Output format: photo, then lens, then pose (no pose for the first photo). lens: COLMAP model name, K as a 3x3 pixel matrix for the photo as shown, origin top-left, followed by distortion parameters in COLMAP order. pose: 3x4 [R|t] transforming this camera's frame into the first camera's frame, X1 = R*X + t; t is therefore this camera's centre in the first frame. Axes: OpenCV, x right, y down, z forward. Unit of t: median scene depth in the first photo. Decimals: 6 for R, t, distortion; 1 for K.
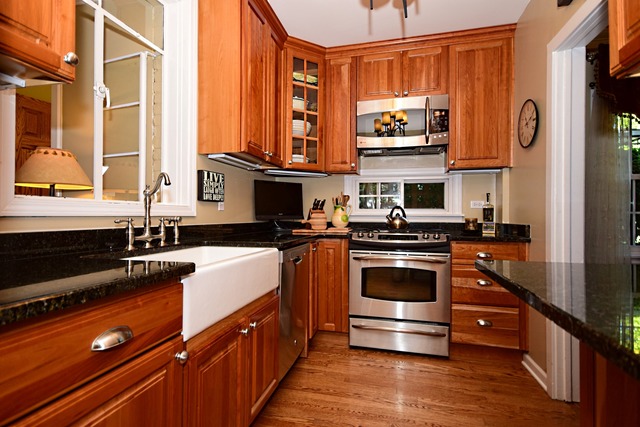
lens RADIAL K [[317.3, 0, 320.0], [0, 317.3, 213.5], [0, 0, 1]] dist [0.010753, 0.000554]
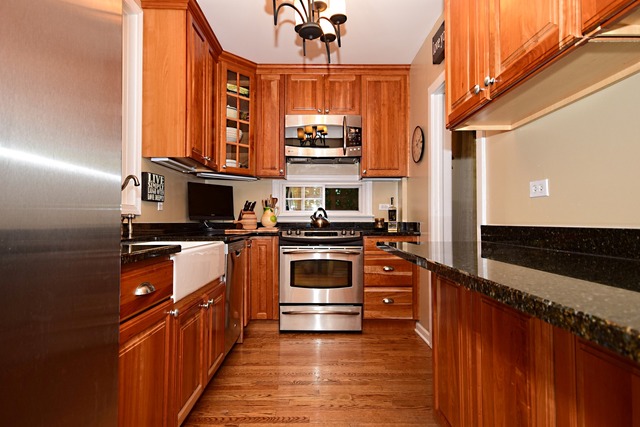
lens RADIAL K [[330.7, 0, 320.0], [0, 330.7, 213.5], [0, 0, 1]] dist [0.001297, 0.000104]
pose [[0.968422, 0.001415, 0.249313, -0.060877], [0.002019, 0.999907, -0.013517, 0.014983], [-0.249309, 0.013594, 0.968329, -0.174549]]
